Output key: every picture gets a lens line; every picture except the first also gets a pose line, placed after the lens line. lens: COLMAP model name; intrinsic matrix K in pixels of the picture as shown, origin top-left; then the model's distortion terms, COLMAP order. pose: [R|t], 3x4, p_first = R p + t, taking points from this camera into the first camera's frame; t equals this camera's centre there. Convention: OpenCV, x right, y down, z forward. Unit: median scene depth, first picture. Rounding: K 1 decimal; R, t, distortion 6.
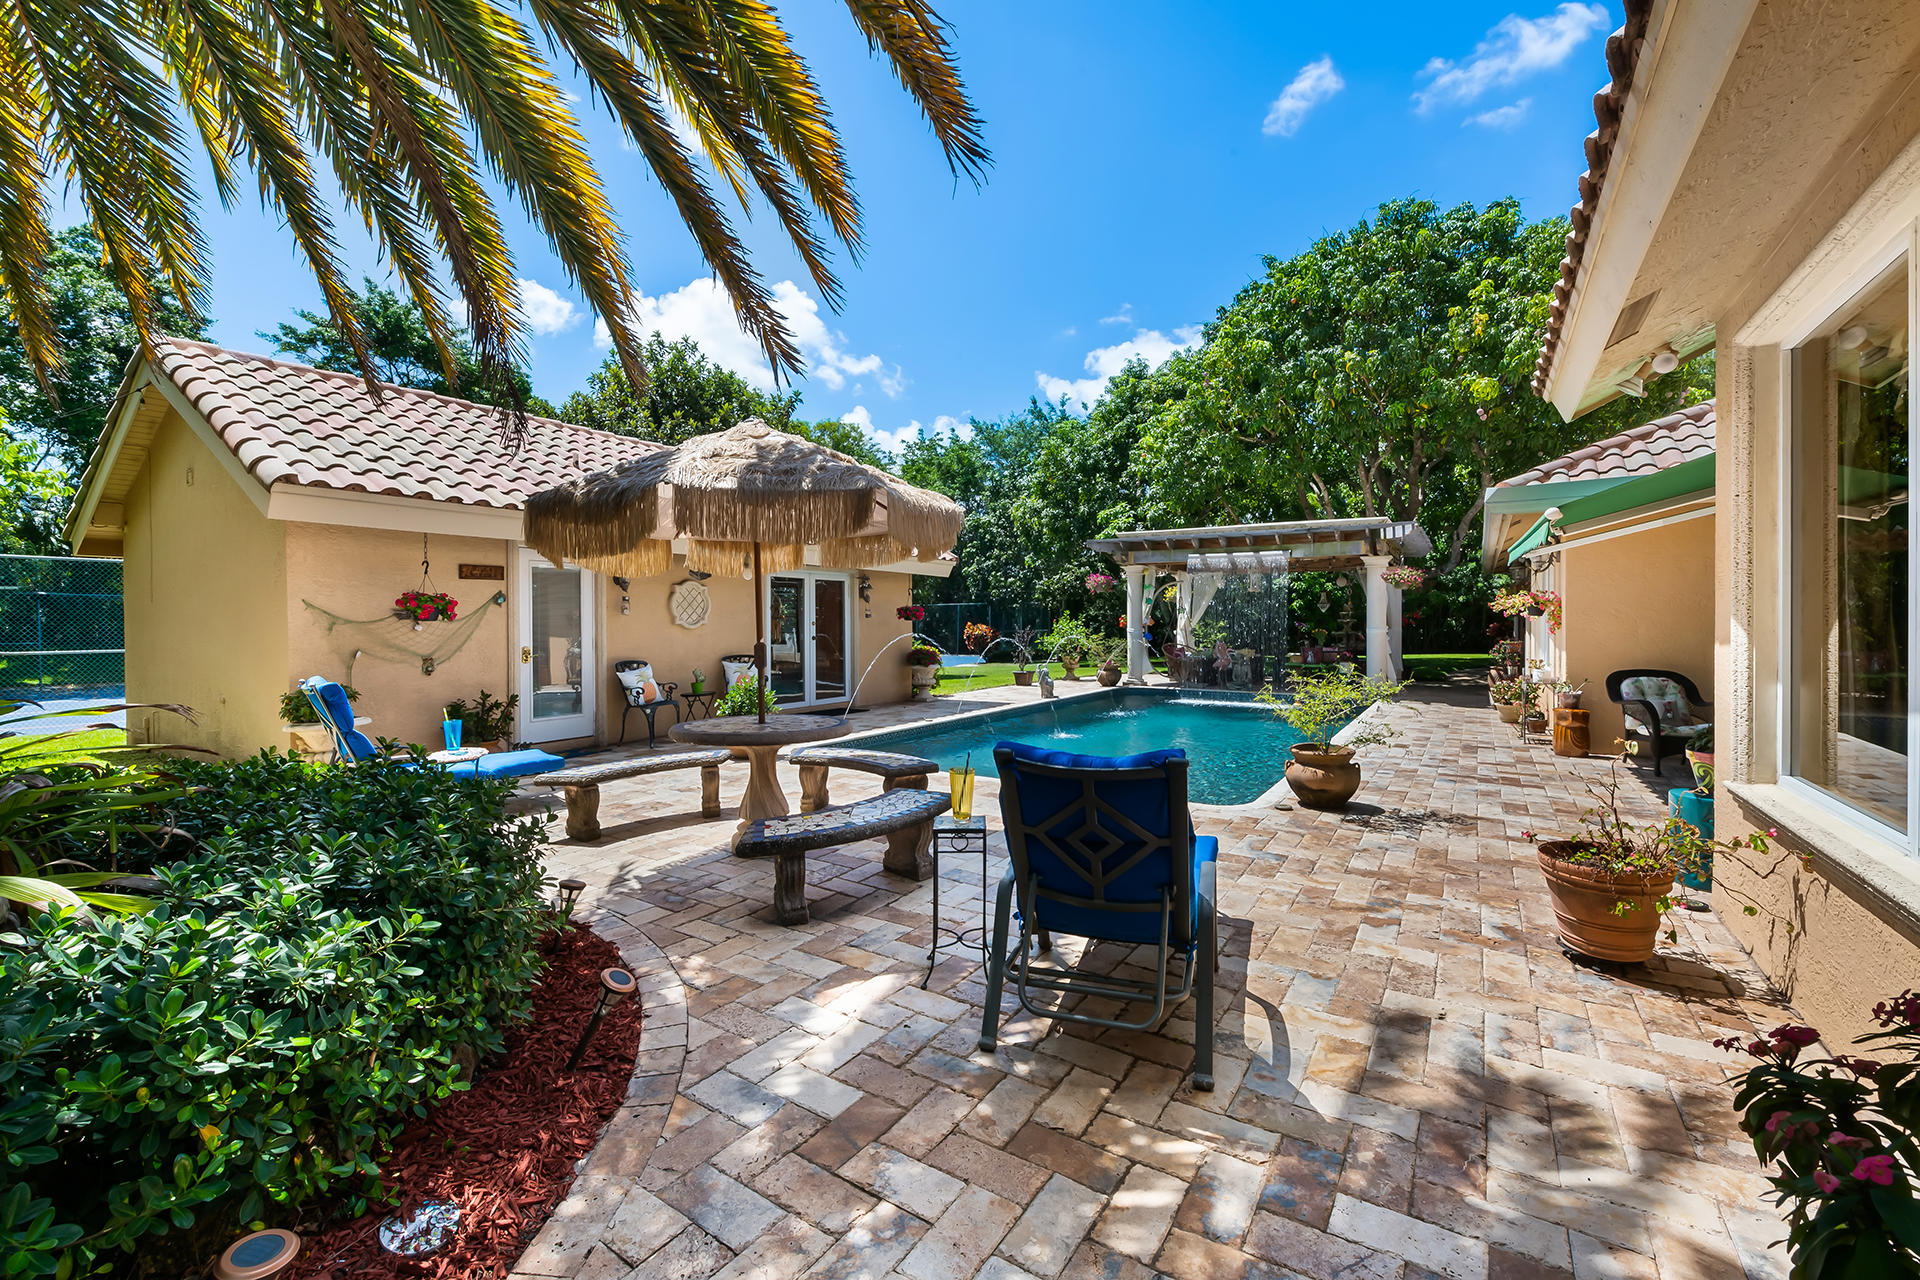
lens RADIAL K [[796.3, 0, 951.0], [0, 796.3, 624.4], [0, 0, 1]] dist [-0.002888, -0.002729]
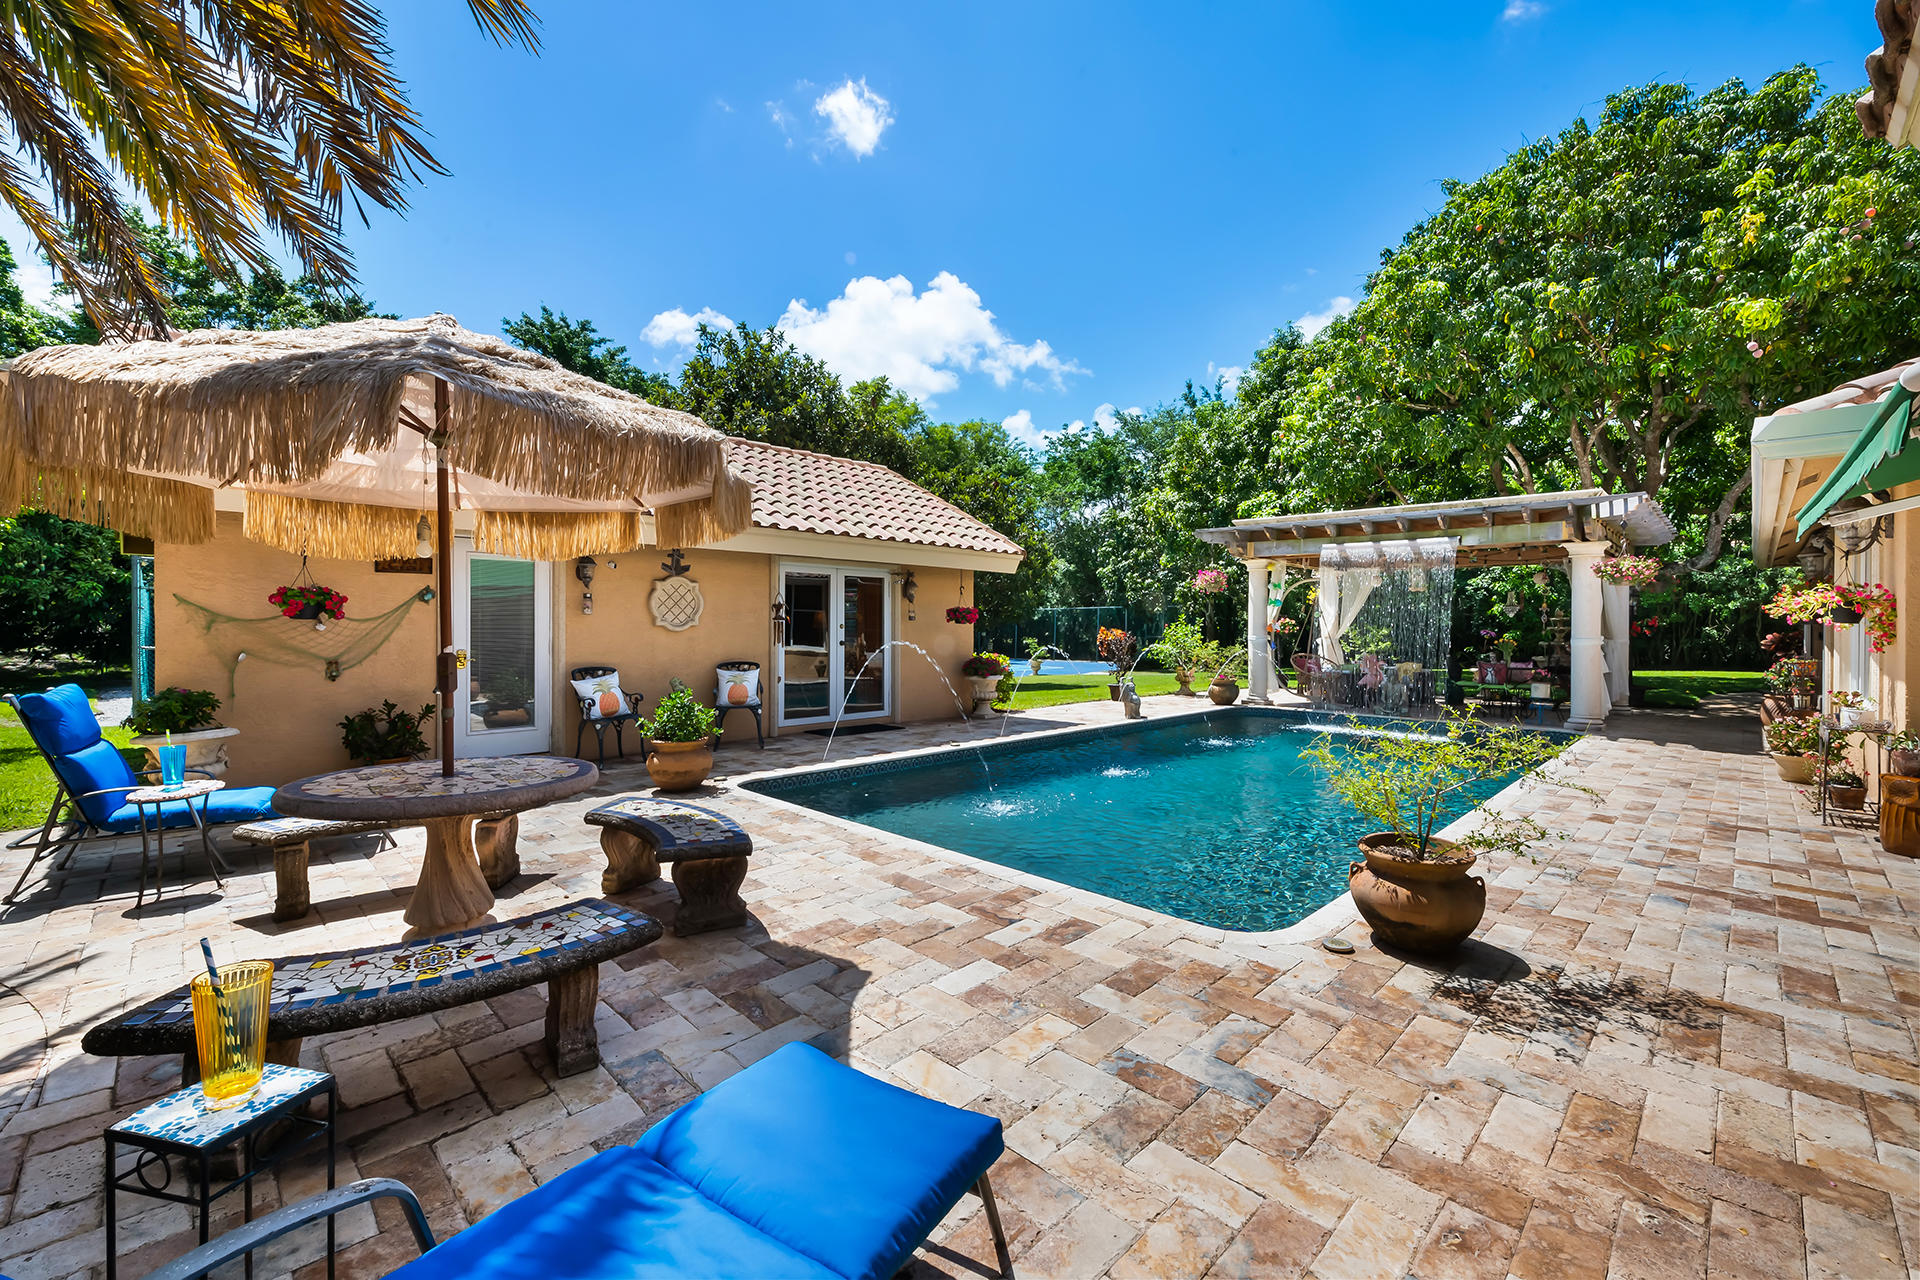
lens RADIAL K [[796.3, 0, 944.5], [0, 796.3, 628.6], [0, 0, 1]] dist [-0.002888, -0.002729]
pose [[0.978161, 0.008905, -0.207658, 0.091071], [-0.008804, 0.999960, 0.001411, -0.000675], [0.207662, 0.000448, 0.978201, 0.131294]]
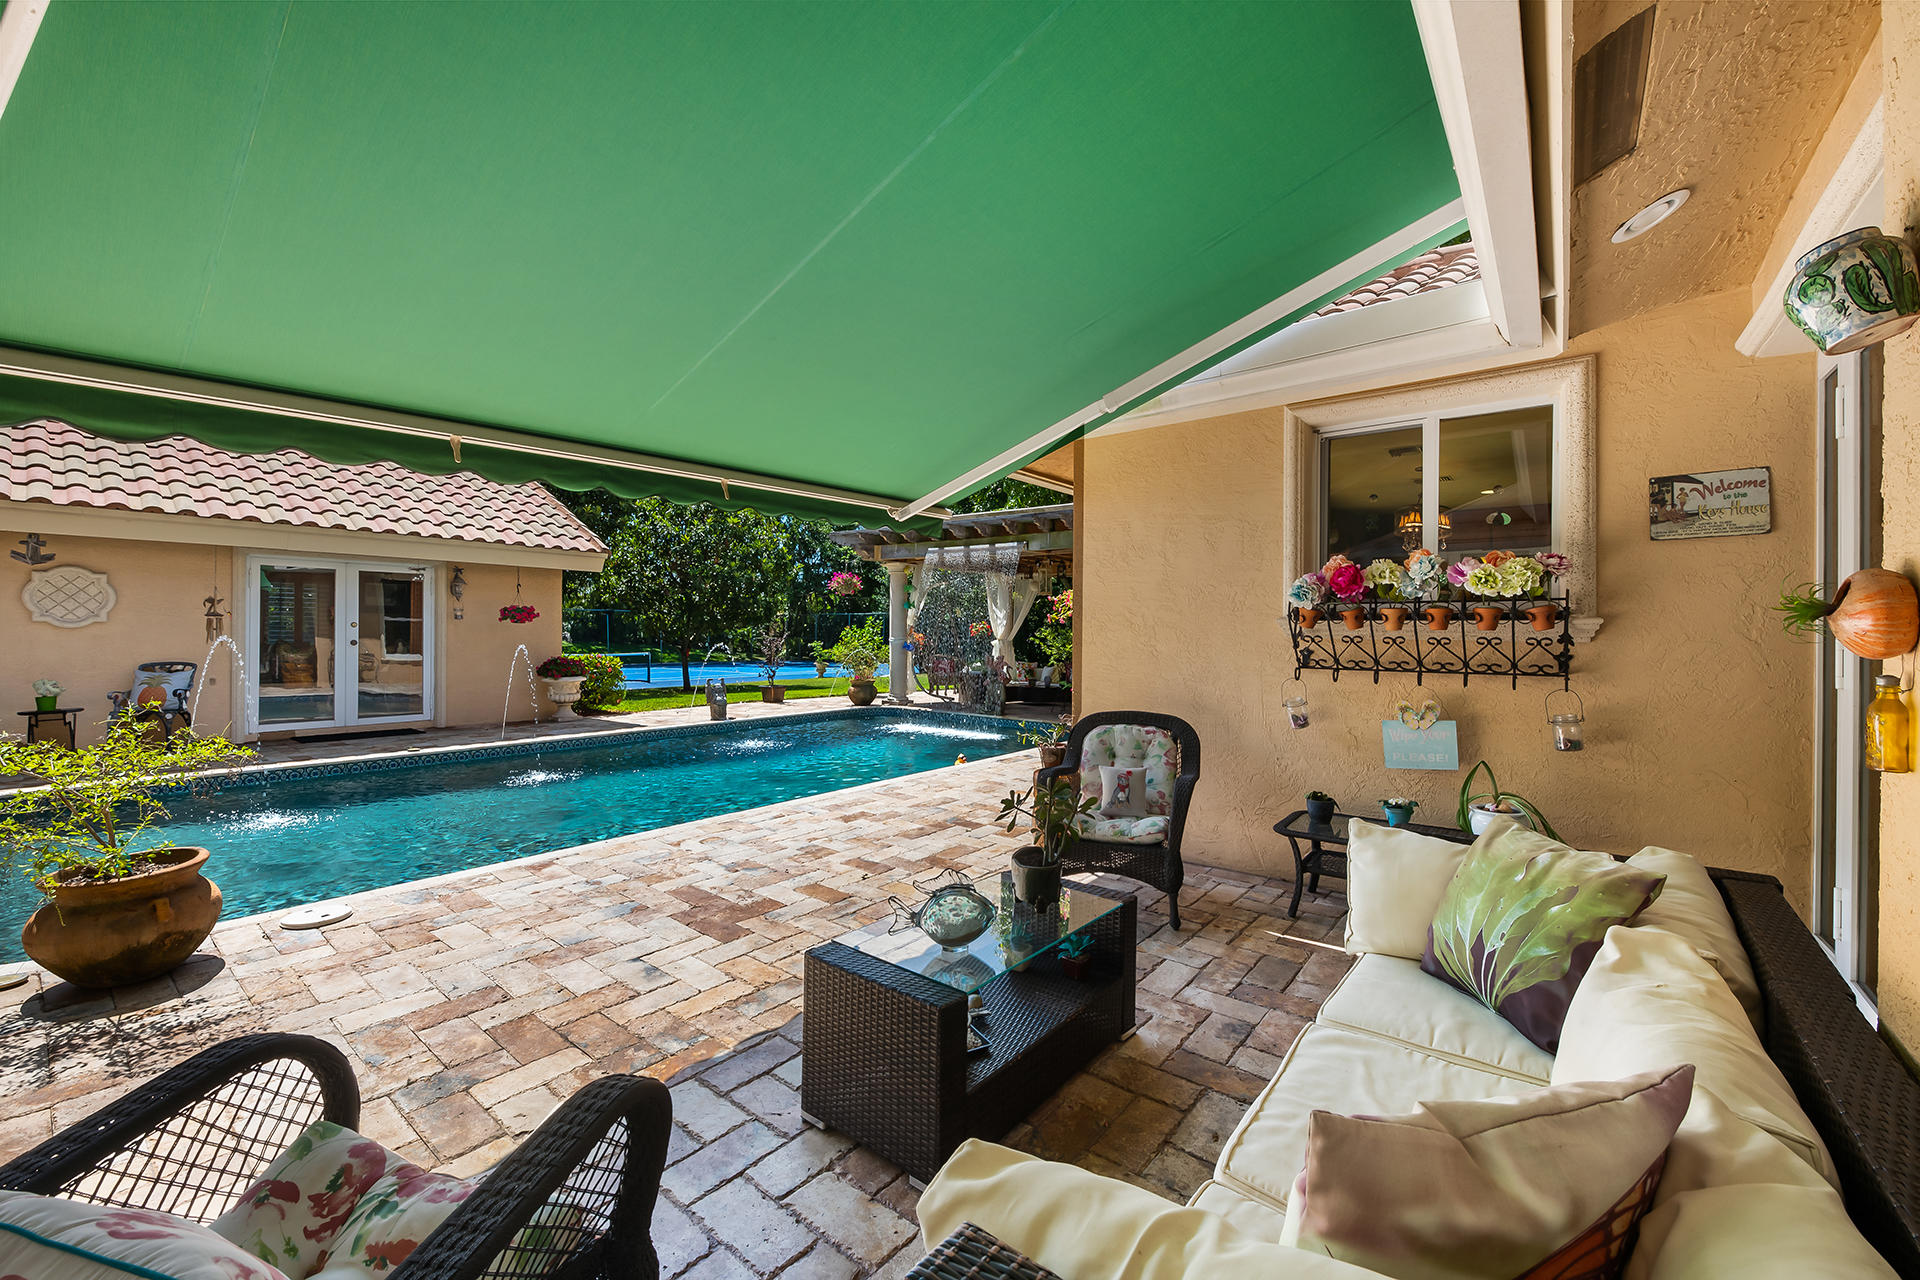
lens RADIAL K [[769.0, 0, 958.7], [0, 769.0, 630.5], [0, 0, 1]] dist [-0.008891, -0.000186]
pose [[0.996681, 0.012511, -0.080440, 0.389923], [-0.012848, 0.999911, -0.003674, -0.000073], [0.080387, 0.004695, 0.996753, 0.206090]]
